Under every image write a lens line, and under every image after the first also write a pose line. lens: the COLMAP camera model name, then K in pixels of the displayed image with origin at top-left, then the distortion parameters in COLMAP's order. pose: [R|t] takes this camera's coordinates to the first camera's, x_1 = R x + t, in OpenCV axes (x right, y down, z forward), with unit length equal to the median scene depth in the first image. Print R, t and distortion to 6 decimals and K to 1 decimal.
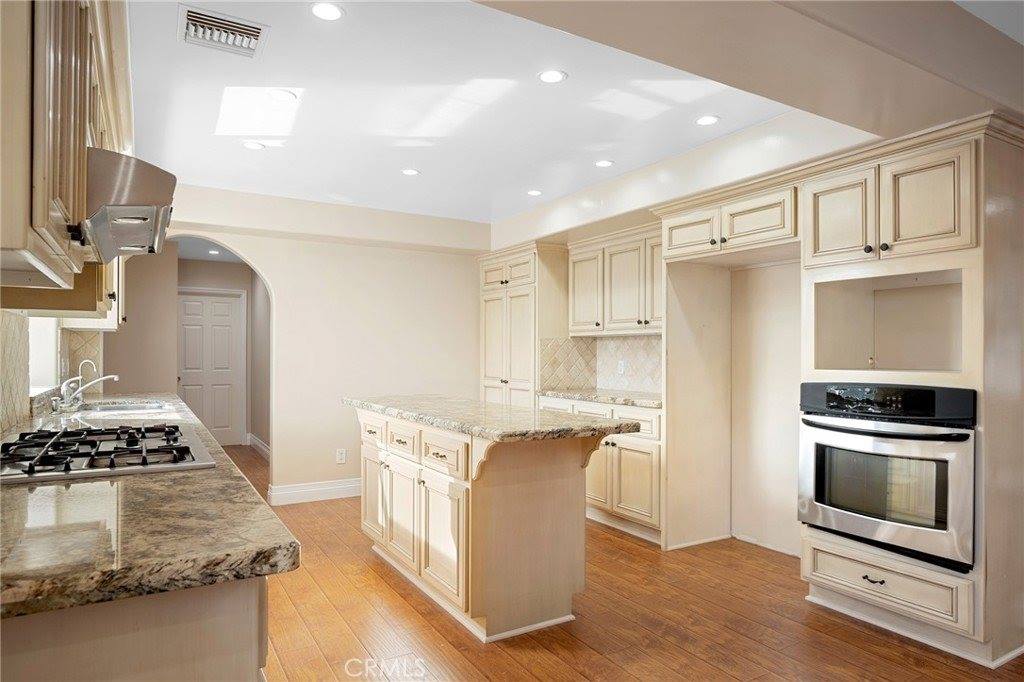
lens RADIAL K [[617.3, 0, 514.0], [0, 617.3, 349.8], [0, 0, 1]] dist [0.000257, 0.000064]
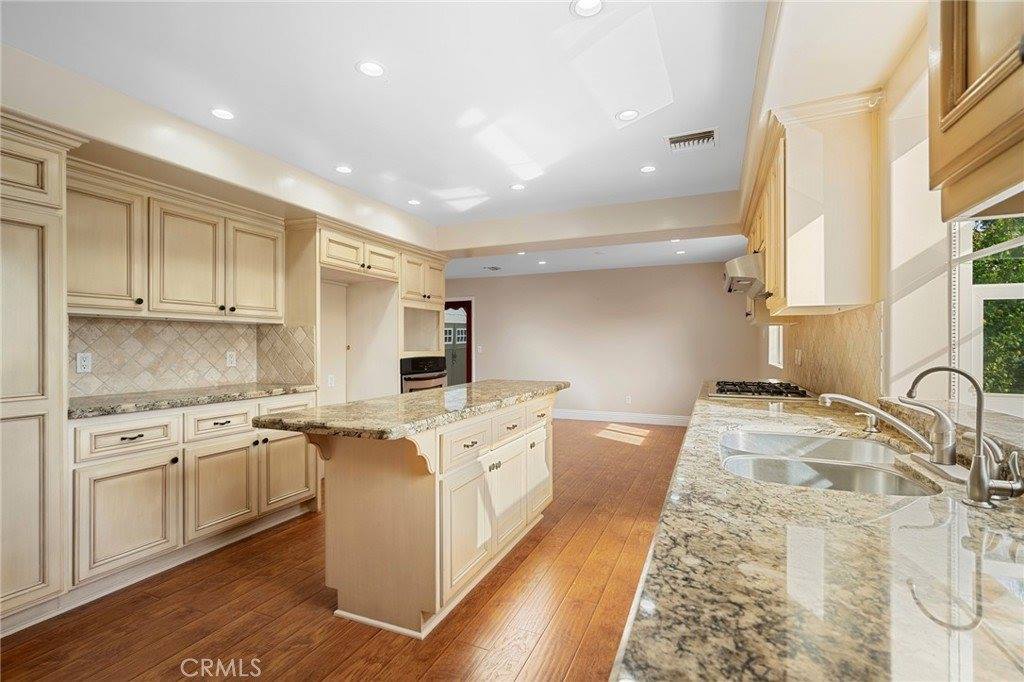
lens RADIAL K [[472.4, 0, 514.8], [0, 472.4, 341.0], [0, 0, 1]] dist [0.001433, 0.000086]
pose [[-0.585285, 0.003917, 0.810818, -0.685913], [-0.005423, 0.999947, -0.008746, 0.007989], [-0.810809, -0.009516, -0.585233, 1.197948]]
